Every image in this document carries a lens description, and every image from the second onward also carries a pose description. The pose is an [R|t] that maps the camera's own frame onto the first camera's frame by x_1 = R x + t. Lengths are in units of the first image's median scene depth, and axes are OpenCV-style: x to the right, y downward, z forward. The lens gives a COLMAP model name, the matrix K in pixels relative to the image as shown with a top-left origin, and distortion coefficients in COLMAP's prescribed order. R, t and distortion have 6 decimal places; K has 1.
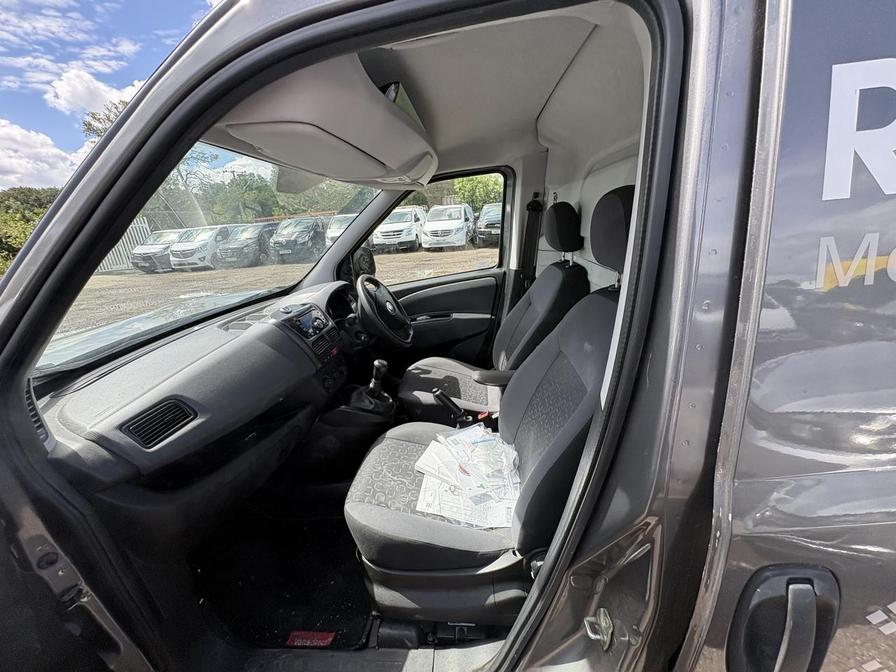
lens RADIAL K [[359.2, 0, 449.7], [0, 359.2, 340.9], [0, 0, 1]] dist [0.000843, 0.000448]
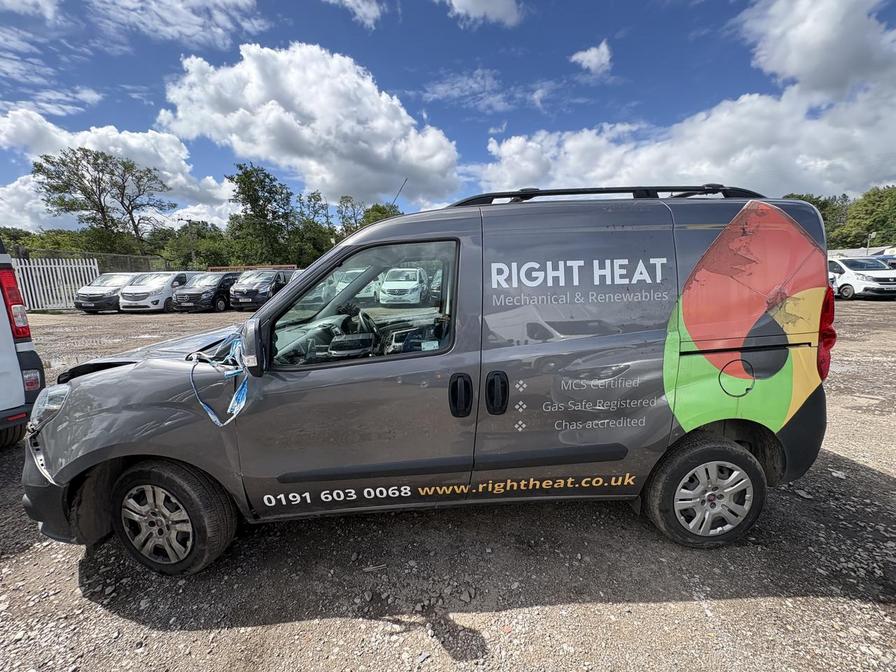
lens RADIAL K [[359.2, 0, 447.4], [0, 359.2, 339.2], [0, 0, 1]] dist [0.000843, 0.000448]
pose [[0.991066, 0.042471, 0.126427, -0.047848], [-0.020925, 0.985717, -0.167108, 0.188274], [-0.131719, 0.162970, 0.977799, -0.574098]]
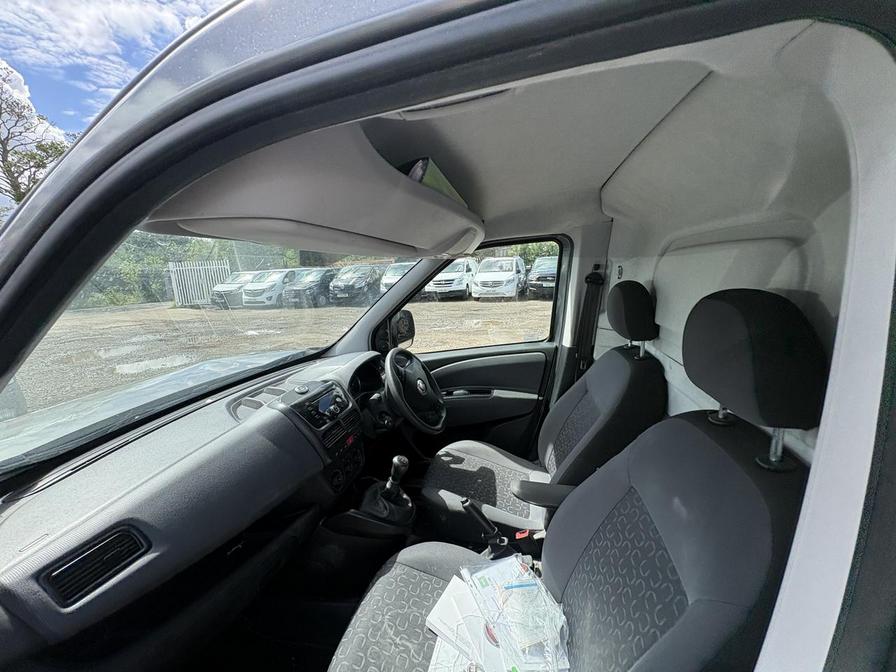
lens RADIAL K [[359.2, 0, 450.2], [0, 359.2, 338.7], [0, 0, 1]] dist [0.000843, 0.000448]
pose [[0.989800, 0.058305, -0.129987, 0.010345], [-0.074865, 0.989152, -0.126390, -0.091271], [0.121208, 0.134832, 0.983427, 0.113303]]
